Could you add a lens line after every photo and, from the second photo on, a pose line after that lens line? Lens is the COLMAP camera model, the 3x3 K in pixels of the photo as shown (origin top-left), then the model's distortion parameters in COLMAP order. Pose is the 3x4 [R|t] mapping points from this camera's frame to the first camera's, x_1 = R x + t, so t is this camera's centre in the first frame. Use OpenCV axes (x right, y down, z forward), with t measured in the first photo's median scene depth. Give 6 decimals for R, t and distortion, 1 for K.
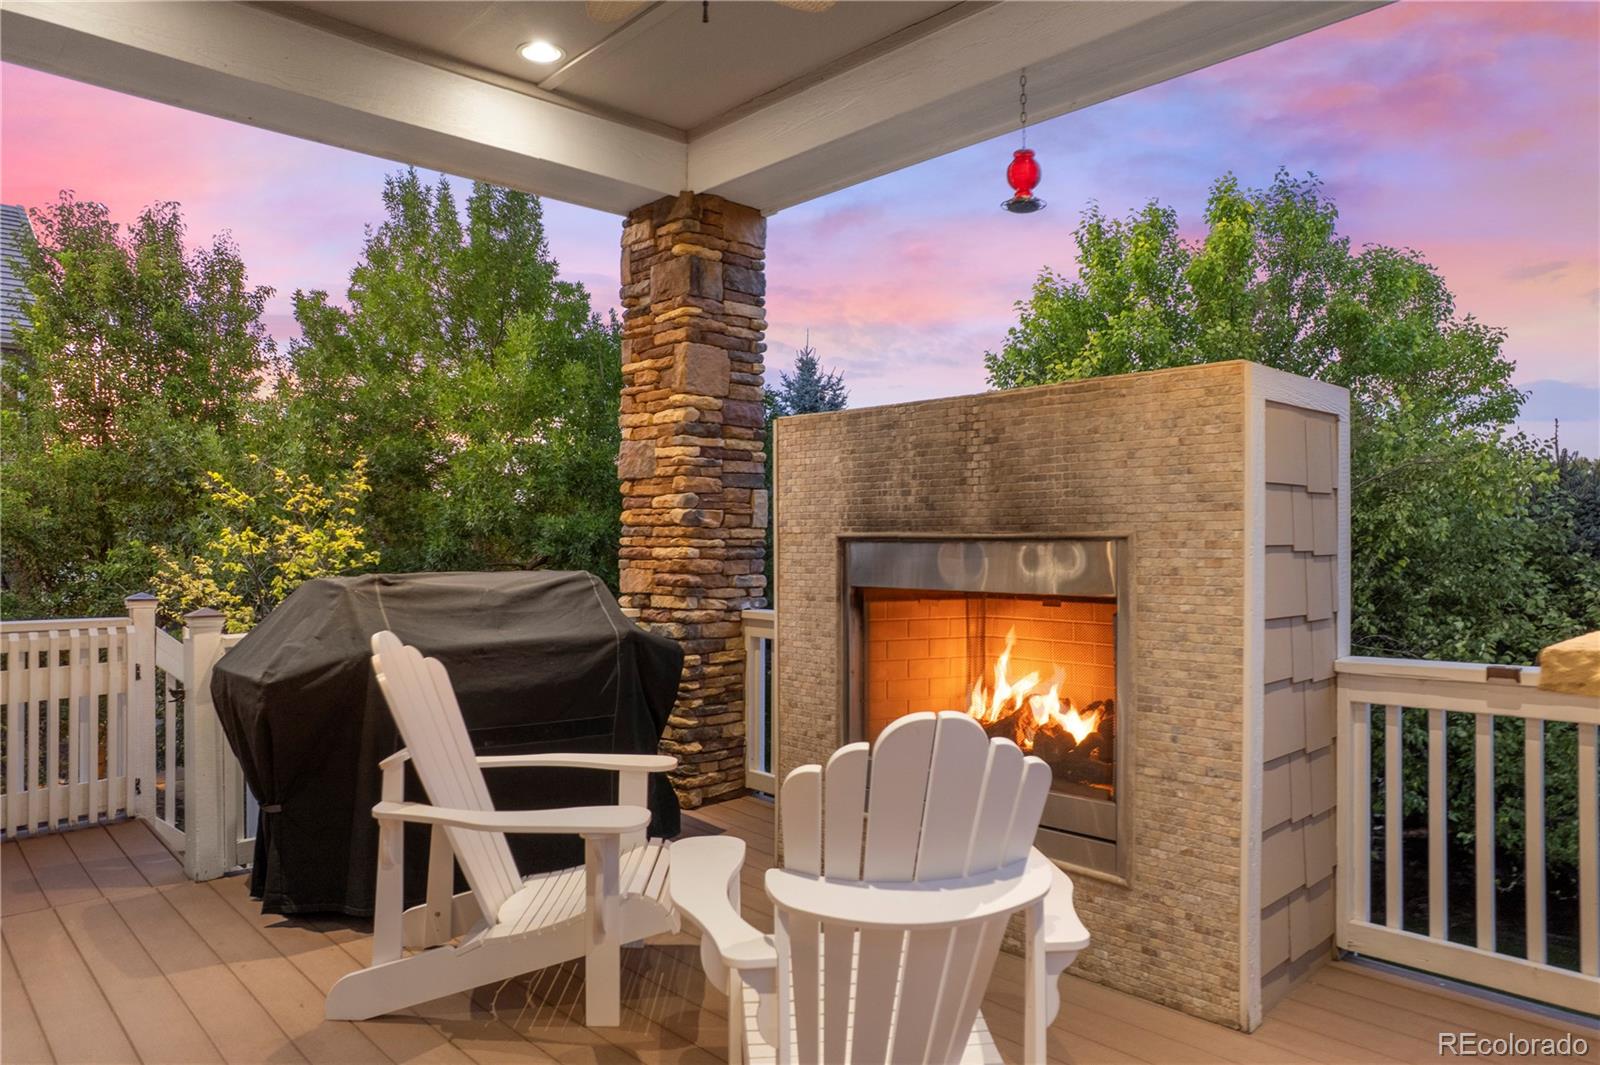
lens RADIAL K [[1040.7, 0, 801.6], [0, 1040.7, 539.2], [0, 0, 1]] dist [-0.062143, 0.055448]
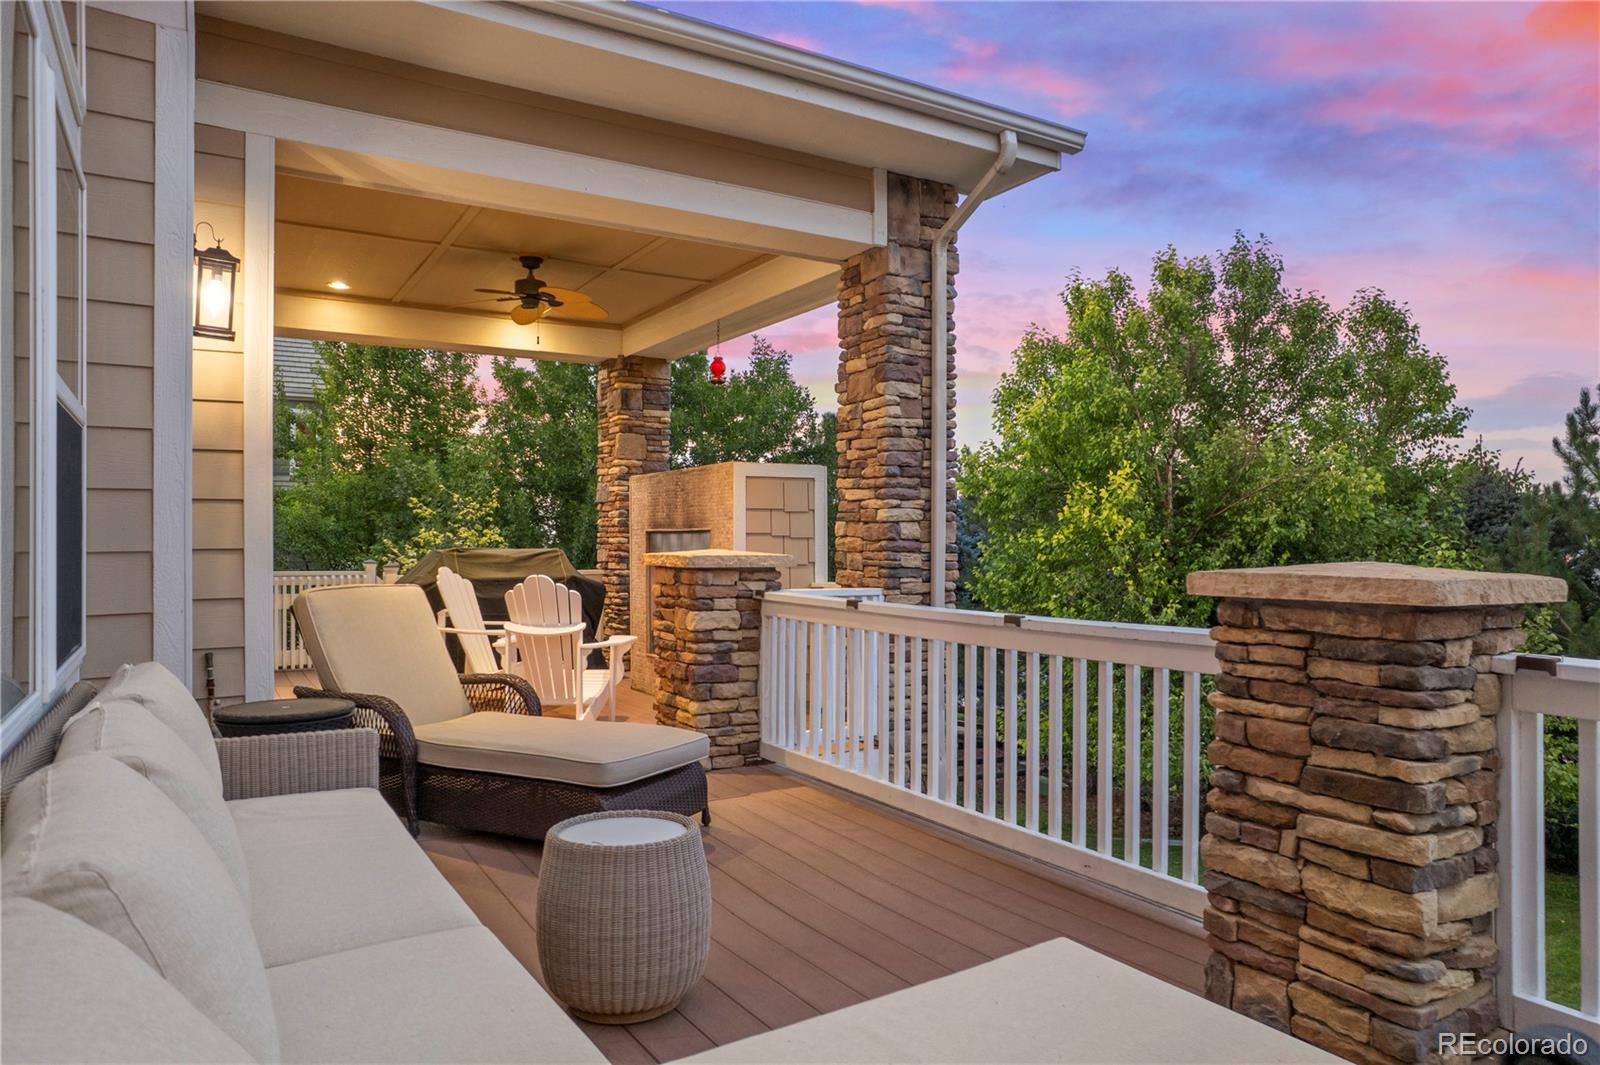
lens RADIAL K [[1040.7, 0, 799.9], [0, 1040.7, 536.4], [0, 0, 1]] dist [-0.062143, 0.055448]
pose [[0.977645, 0.000102, -0.210262, 0.631229], [-0.001441, 0.999980, -0.006213, 0.017300], [0.210257, 0.006377, 0.977625, -0.842893]]
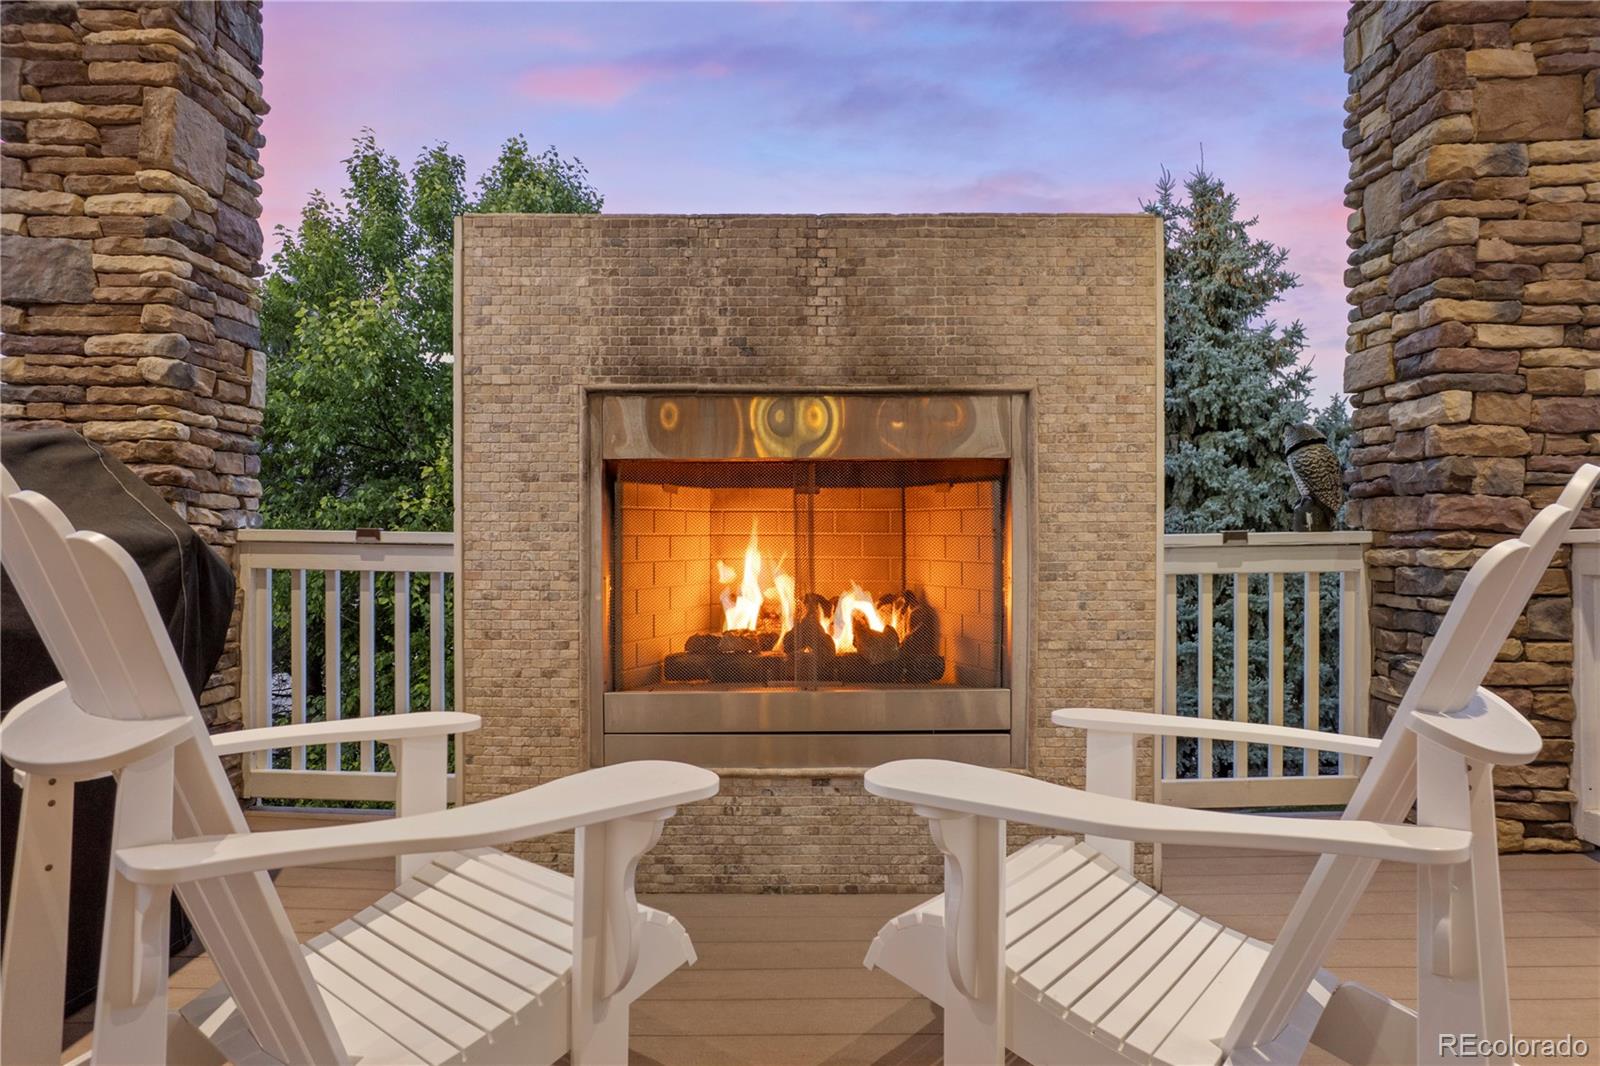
lens RADIAL K [[1040.7, 0, 799.4], [0, 1040.7, 545.3], [0, 0, 1]] dist [-0.062143, 0.055448]
pose [[0.694988, -0.004184, 0.719009, -0.288915], [-0.001621, 0.999971, 0.007385, 0.076351], [-0.719019, -0.006298, 0.694962, 0.306914]]
